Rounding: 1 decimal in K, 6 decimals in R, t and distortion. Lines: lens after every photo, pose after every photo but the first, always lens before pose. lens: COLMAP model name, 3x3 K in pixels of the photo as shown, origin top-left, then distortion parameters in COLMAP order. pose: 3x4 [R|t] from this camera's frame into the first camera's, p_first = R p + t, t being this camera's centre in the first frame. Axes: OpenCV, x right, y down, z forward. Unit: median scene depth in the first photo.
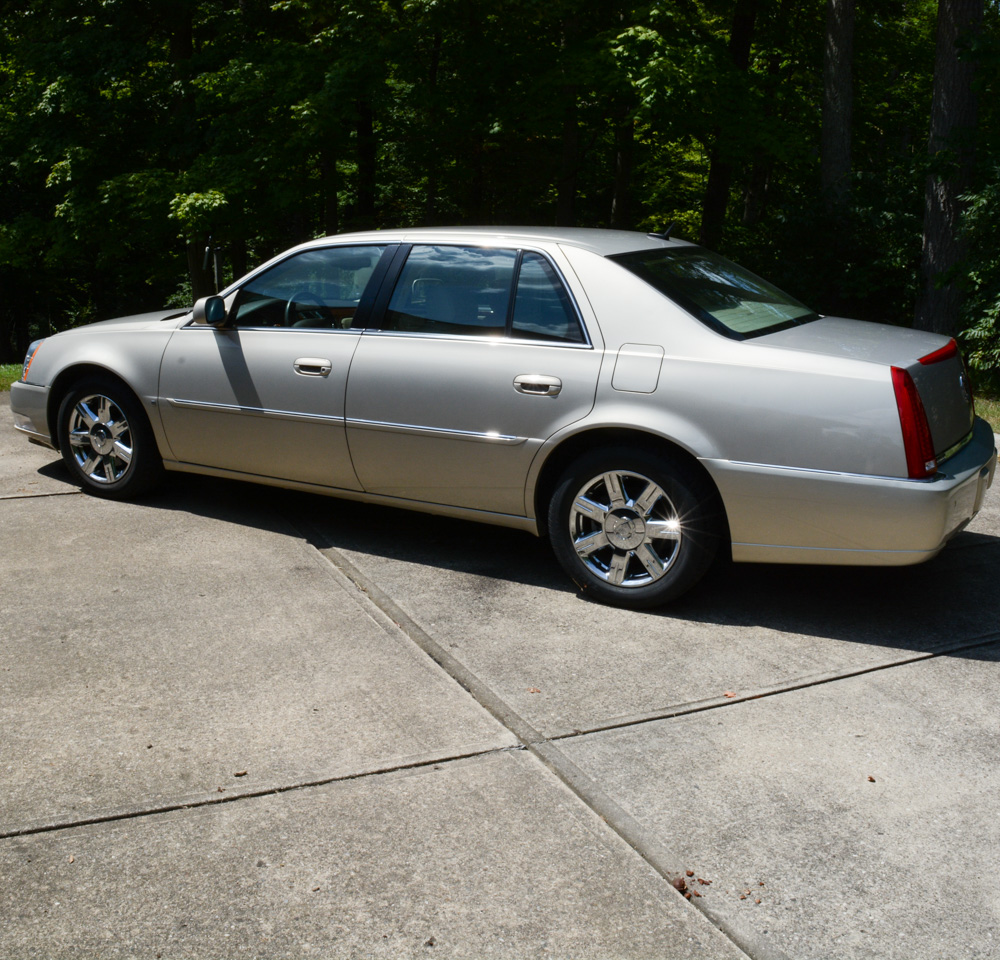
lens RADIAL K [[1138.0, 0, 455.0], [0, 1138.0, 469.6], [0, 0, 1]] dist [-0.081181, 0.000000]
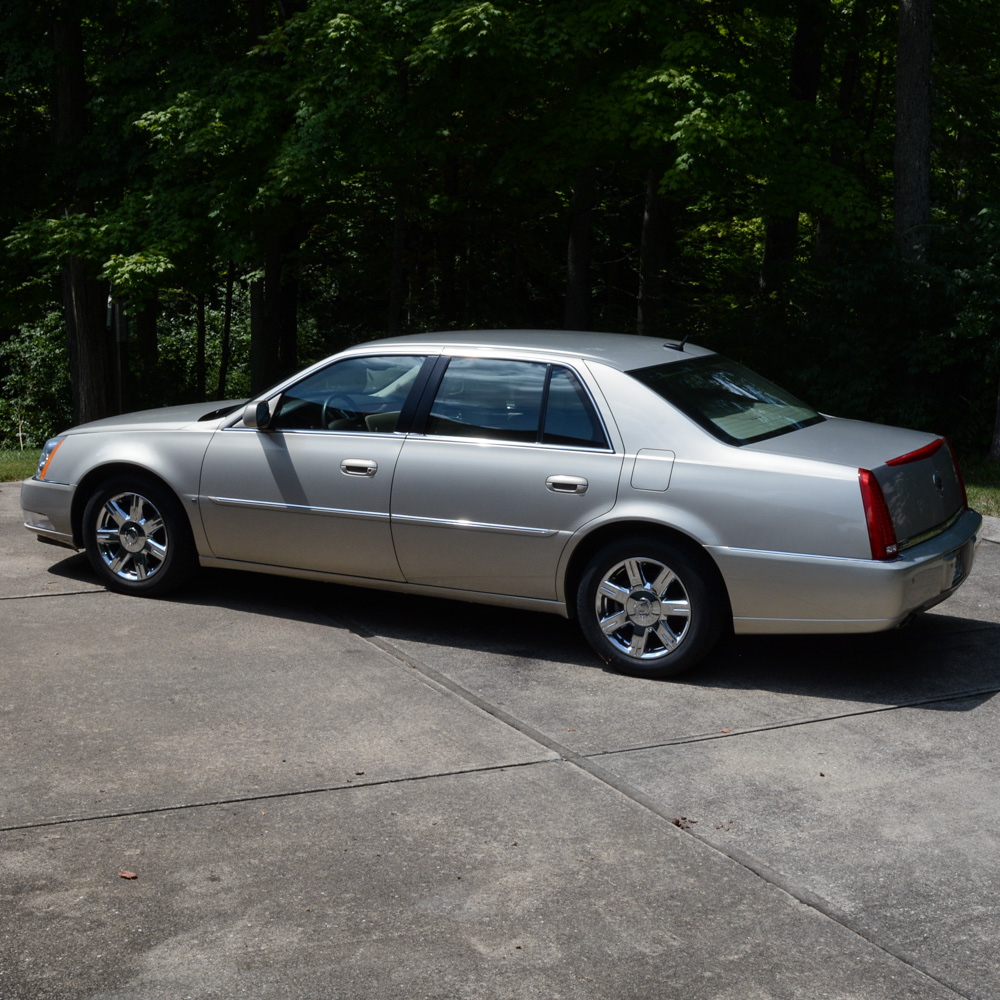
lens RADIAL K [[2119.8, 0, 499.5], [0, 2119.8, 505.0], [0, 0, 1]] dist [-0.185113, 0.000000]
pose [[0.997935, -0.005084, 0.064026, -0.136460], [0.008597, 0.998465, -0.054708, 0.065004], [-0.063650, 0.055145, 0.996448, -1.163879]]
